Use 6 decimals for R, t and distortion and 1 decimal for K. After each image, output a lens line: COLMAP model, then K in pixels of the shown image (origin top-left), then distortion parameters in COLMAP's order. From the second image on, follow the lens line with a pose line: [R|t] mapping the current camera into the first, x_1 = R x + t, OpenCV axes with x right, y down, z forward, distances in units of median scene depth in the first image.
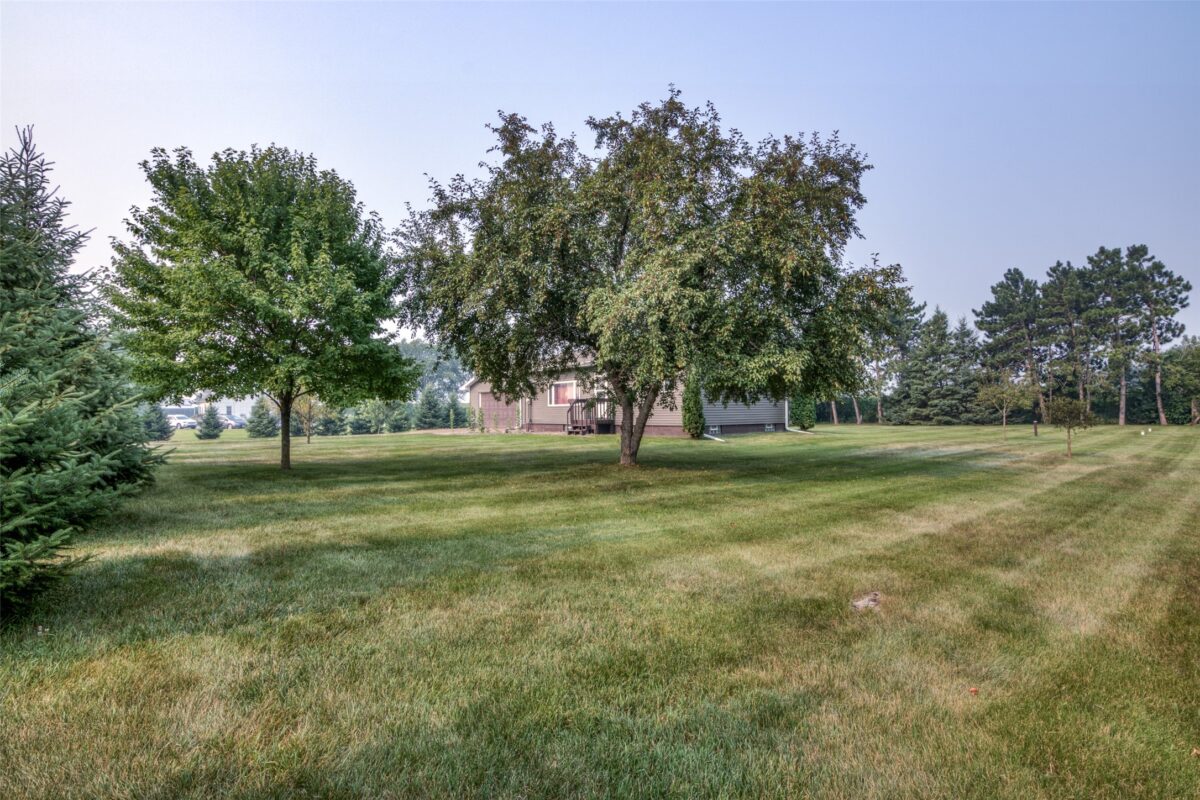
lens RADIAL K [[605.1, 0, 607.9], [0, 605.1, 408.1], [0, 0, 1]] dist [-0.009476, -0.005251]
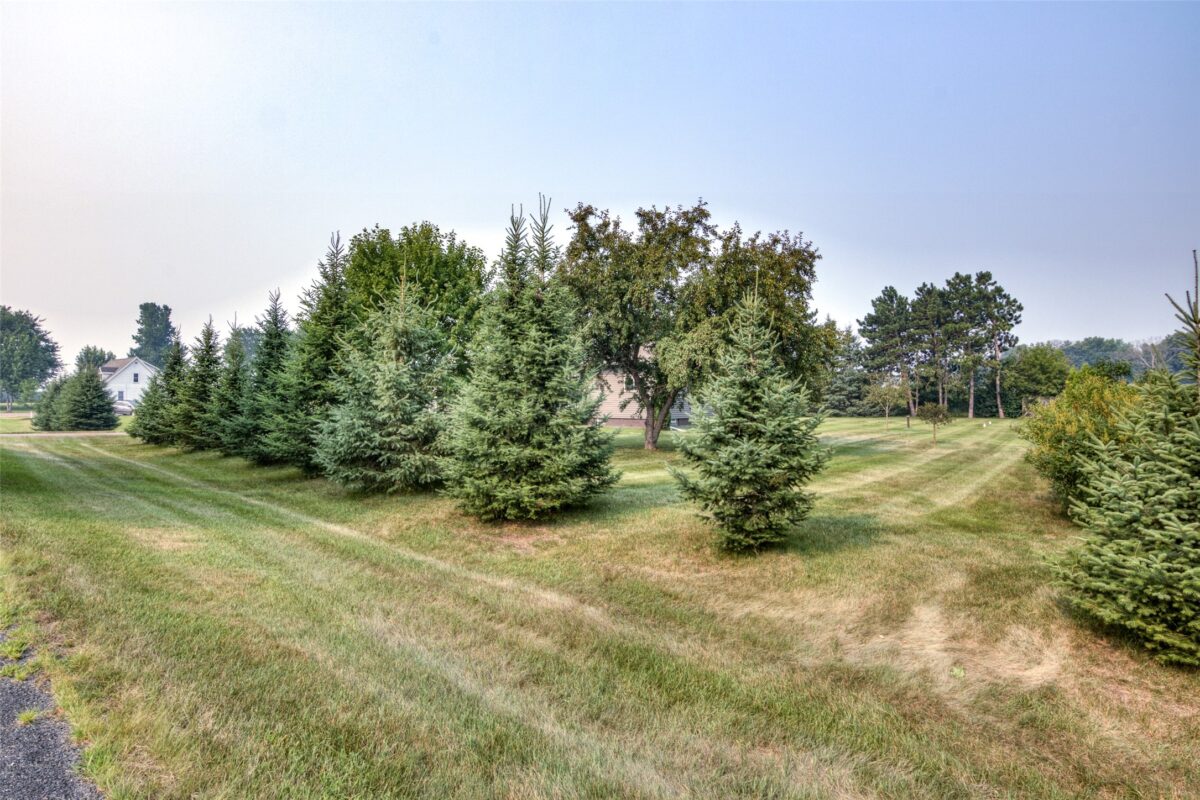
lens RADIAL K [[605.1, 0, 588.7], [0, 605.1, 394.3], [0, 0, 1]] dist [-0.009476, -0.005251]
pose [[0.989977, 0.011441, 0.140768, -0.090629], [-0.011193, 0.999934, -0.002550, -0.008504], [-0.140788, 0.000948, 0.990039, -0.110940]]
